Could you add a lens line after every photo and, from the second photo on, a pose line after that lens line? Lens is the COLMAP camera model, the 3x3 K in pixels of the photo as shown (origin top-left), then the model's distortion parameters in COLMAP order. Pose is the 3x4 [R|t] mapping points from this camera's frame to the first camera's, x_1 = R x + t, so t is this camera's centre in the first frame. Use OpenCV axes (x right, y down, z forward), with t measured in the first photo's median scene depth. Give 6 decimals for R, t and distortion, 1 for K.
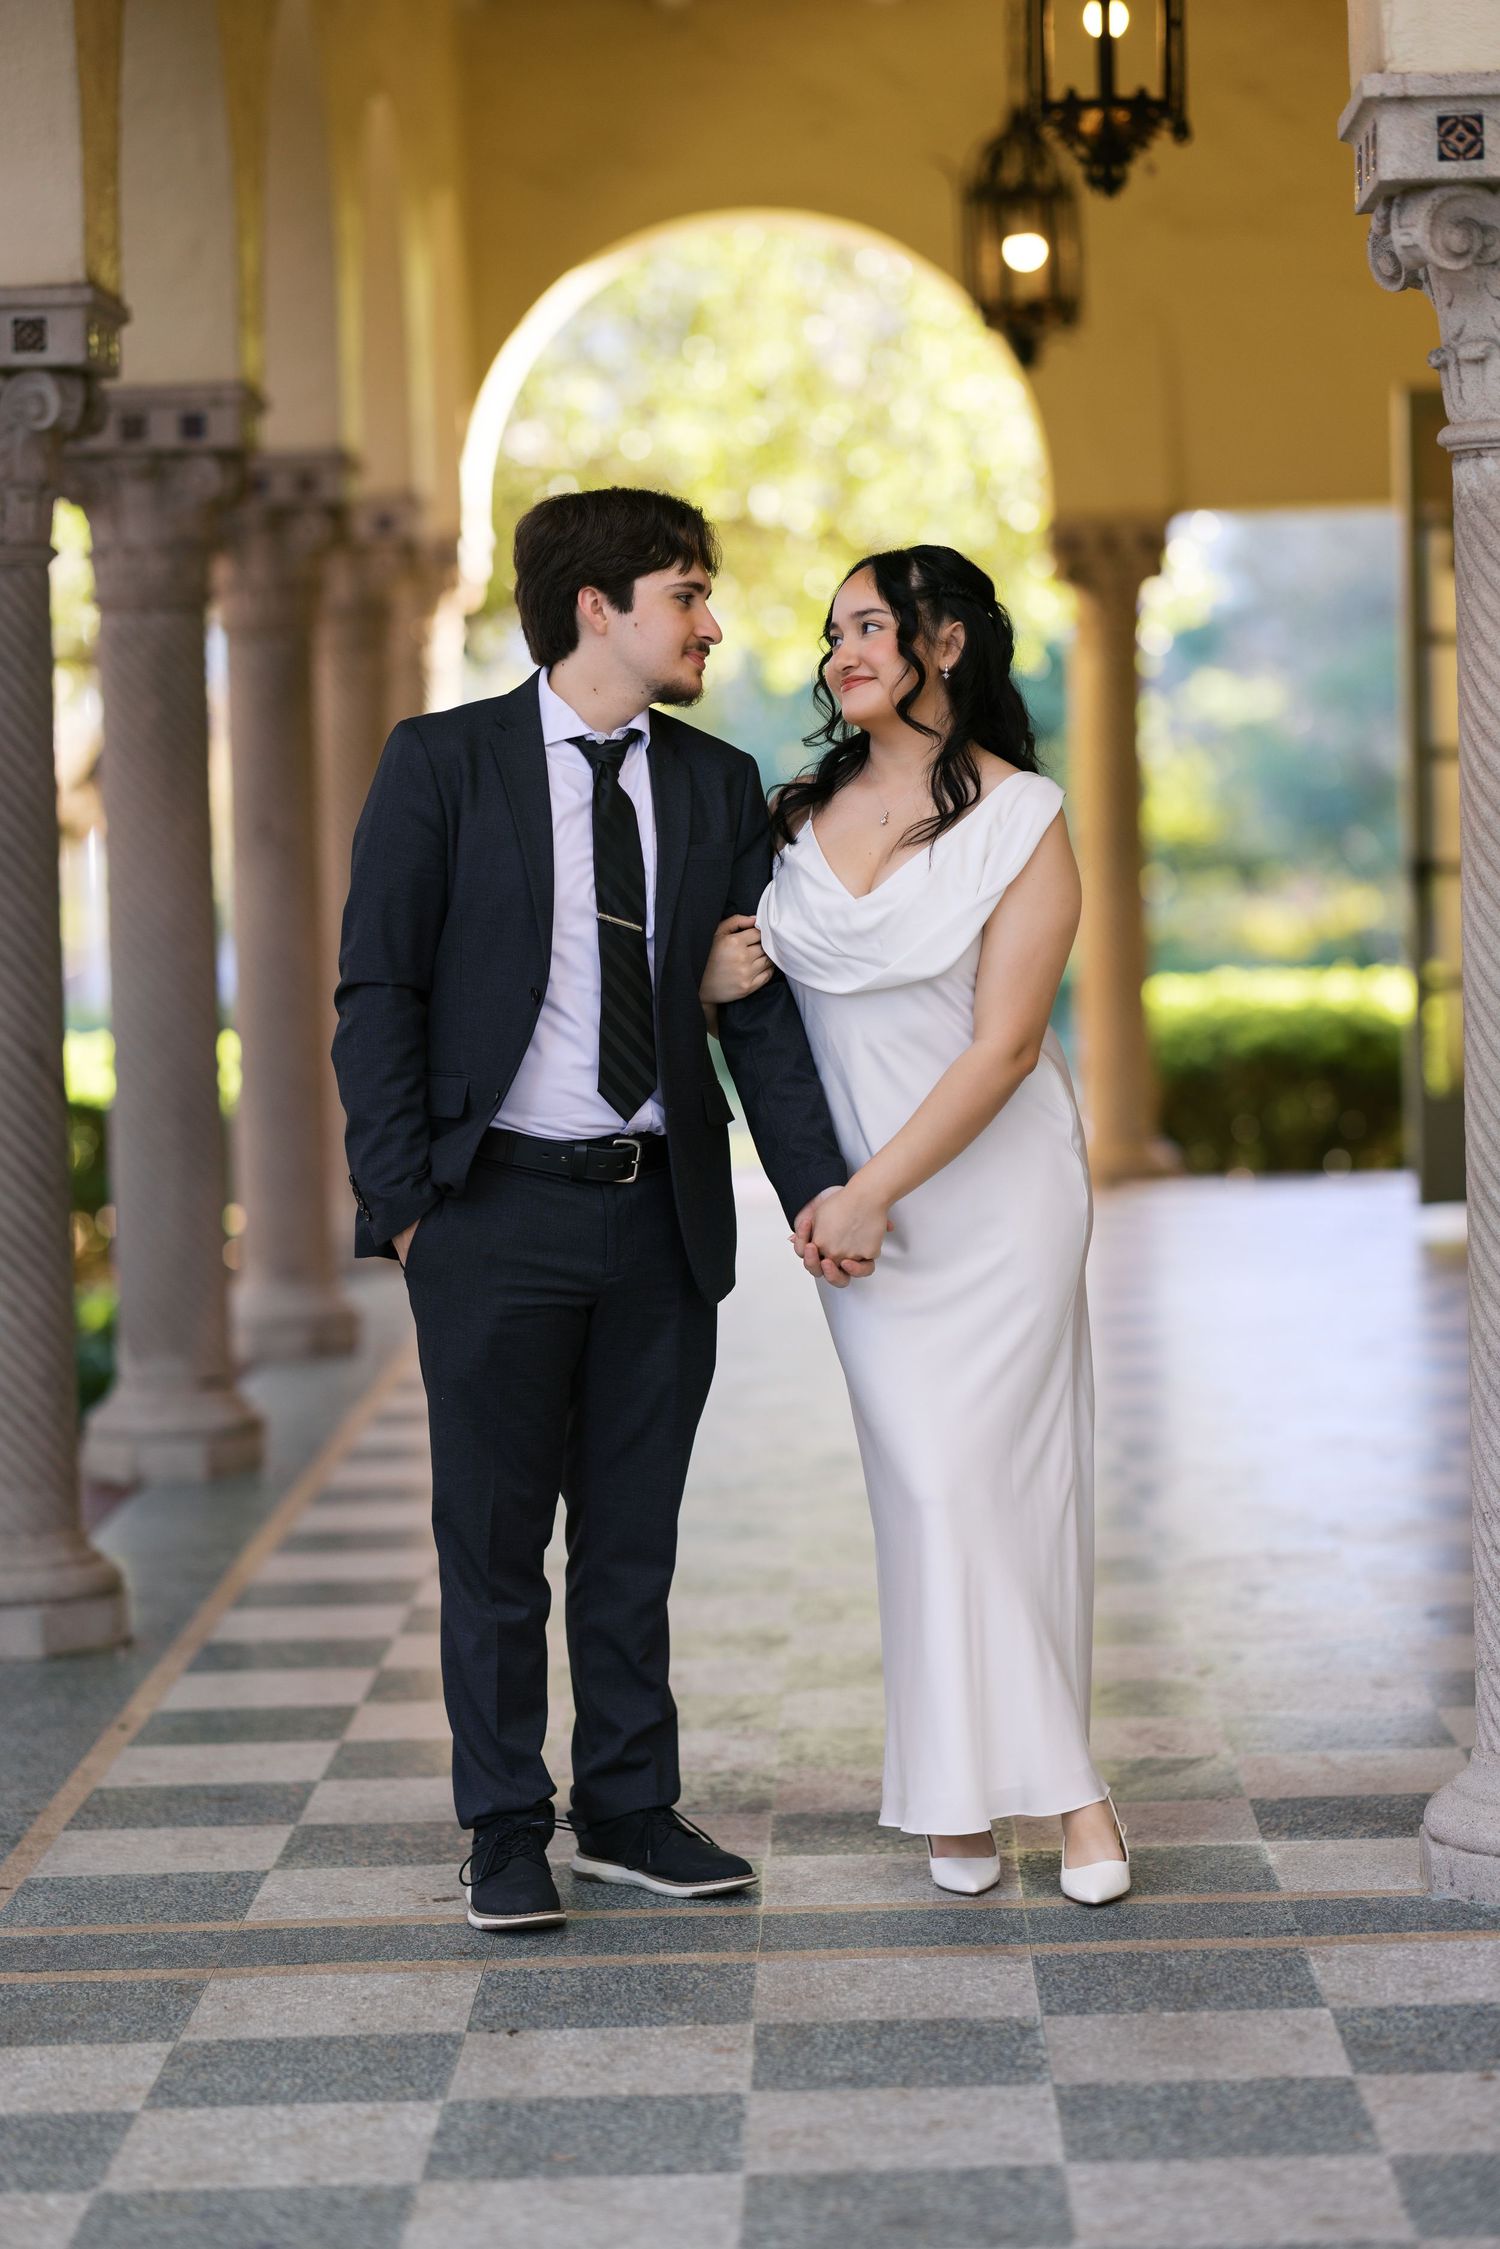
lens RADIAL K [[5495.5, 0, 750.0], [0, 5495.5, 1124.5], [0, 0, 1]] dist [-0.069836, 0.965384]
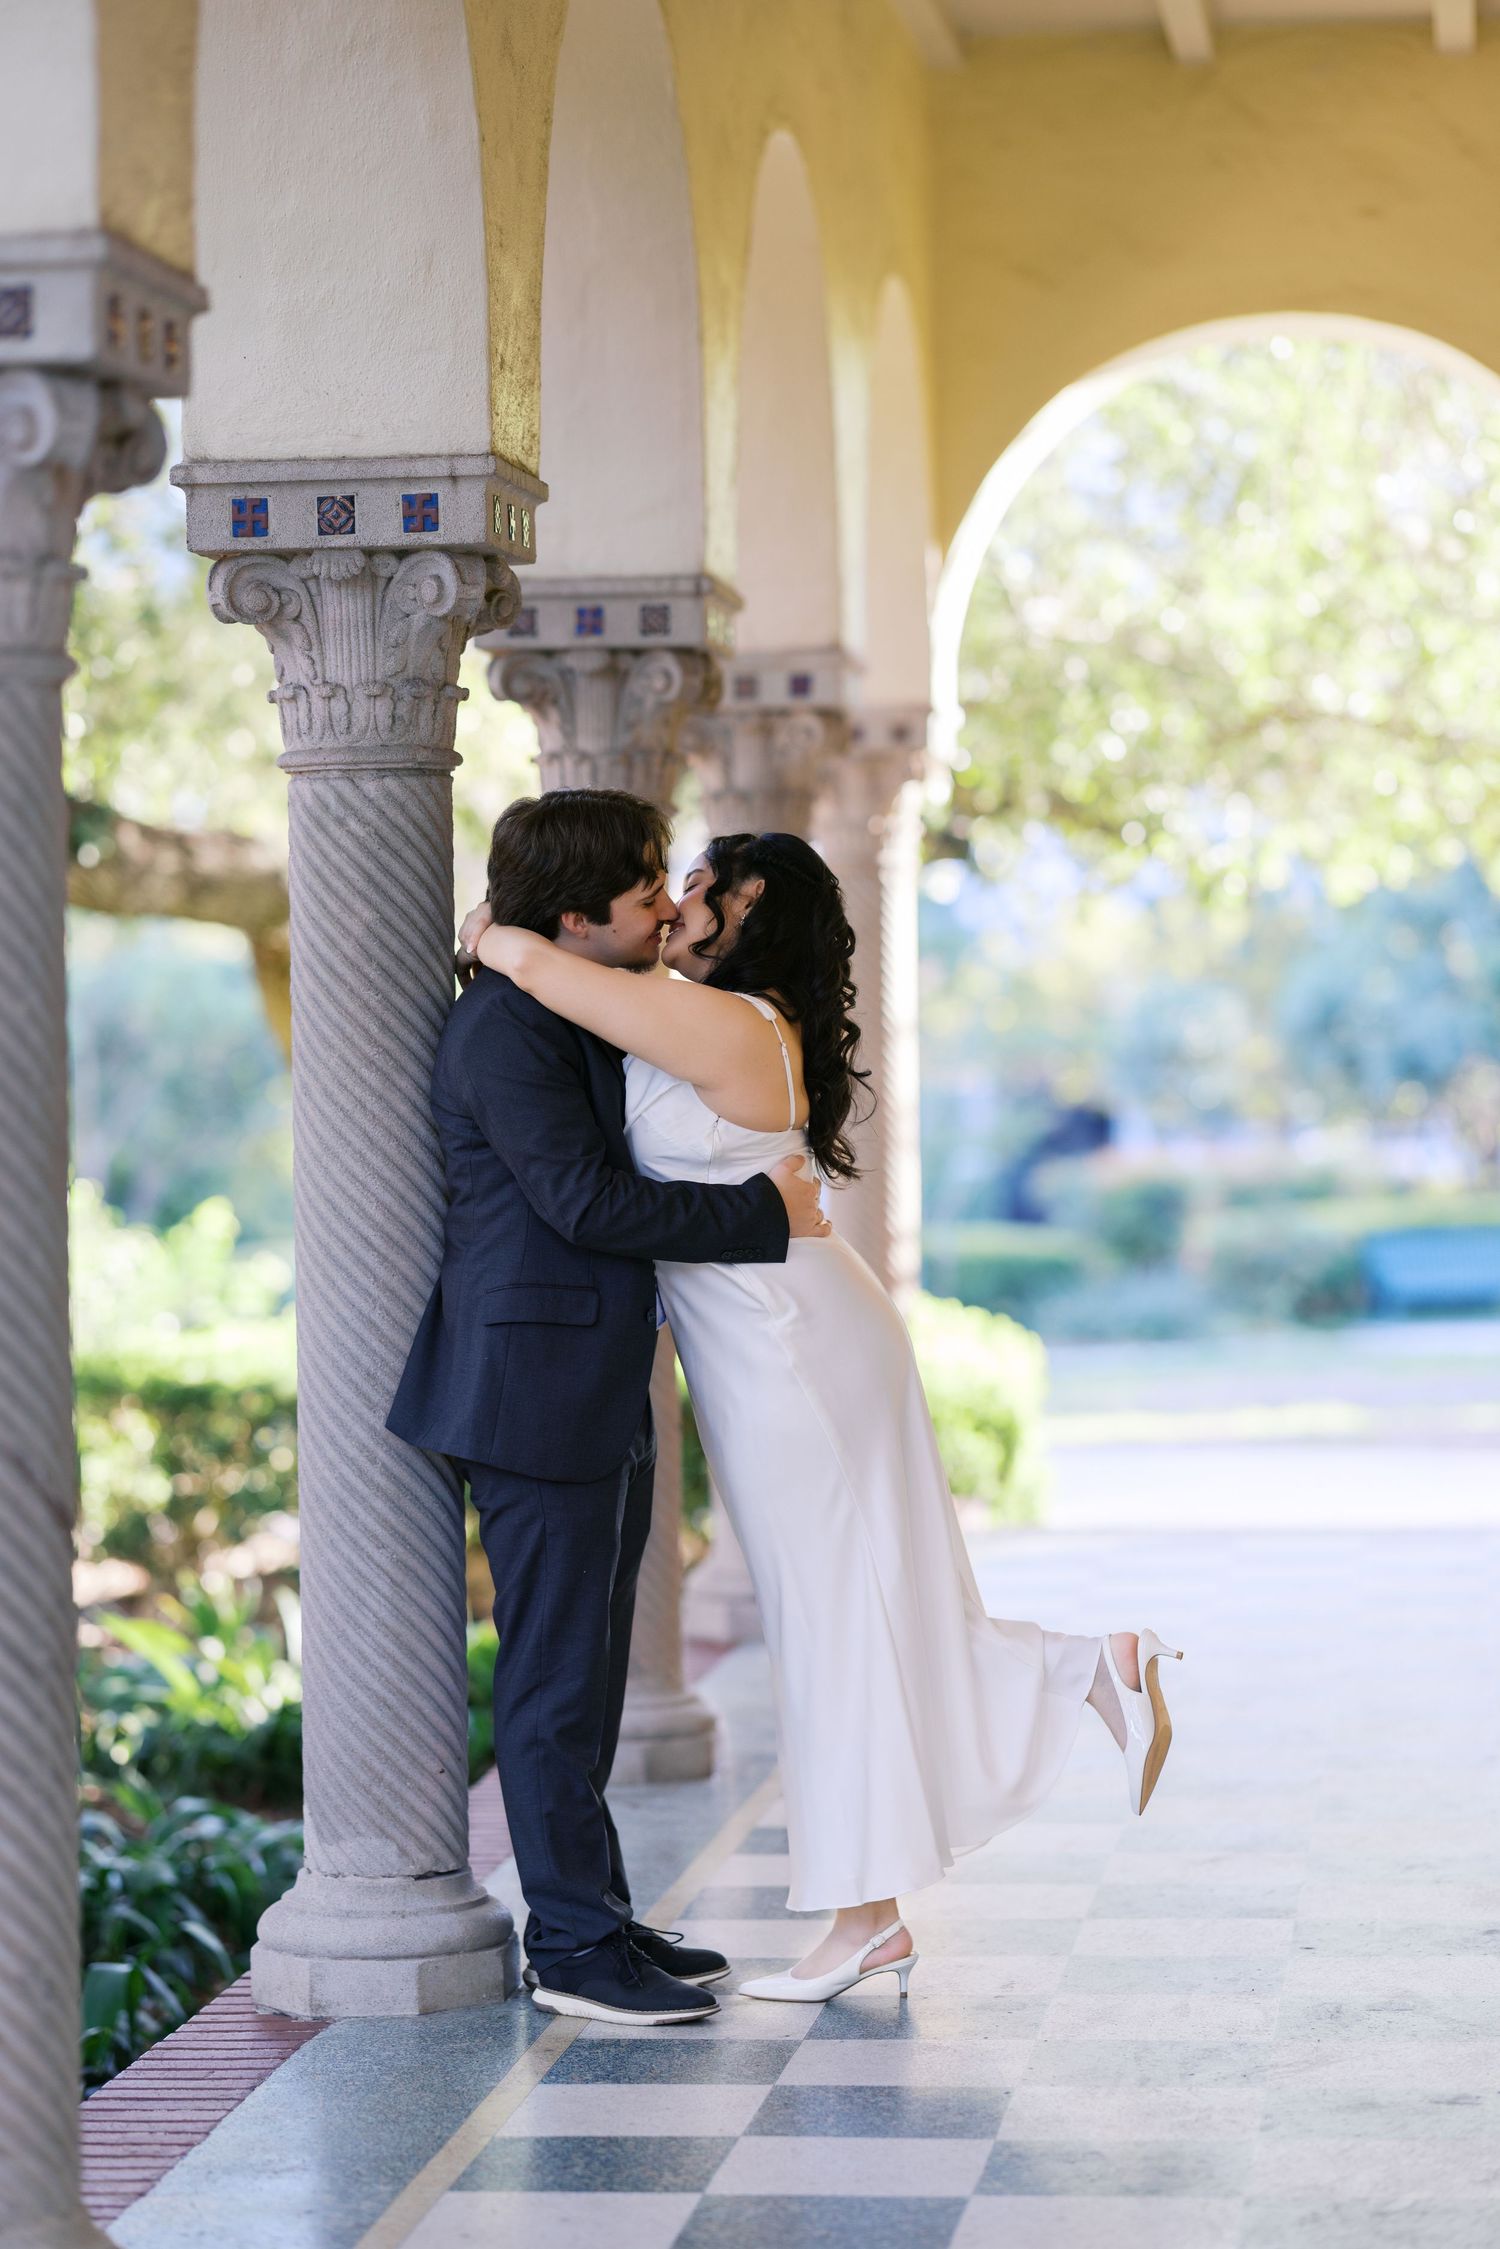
lens RADIAL K [[5495.5, 0, 750.0], [0, 5495.5, 1124.5], [0, 0, 1]] dist [-0.069836, 0.965384]
pose [[0.994021, 0.013093, -0.108399, 0.018514], [-0.017328, 0.999119, -0.038220, -0.024957], [0.107803, 0.039870, 0.993372, 0.336051]]
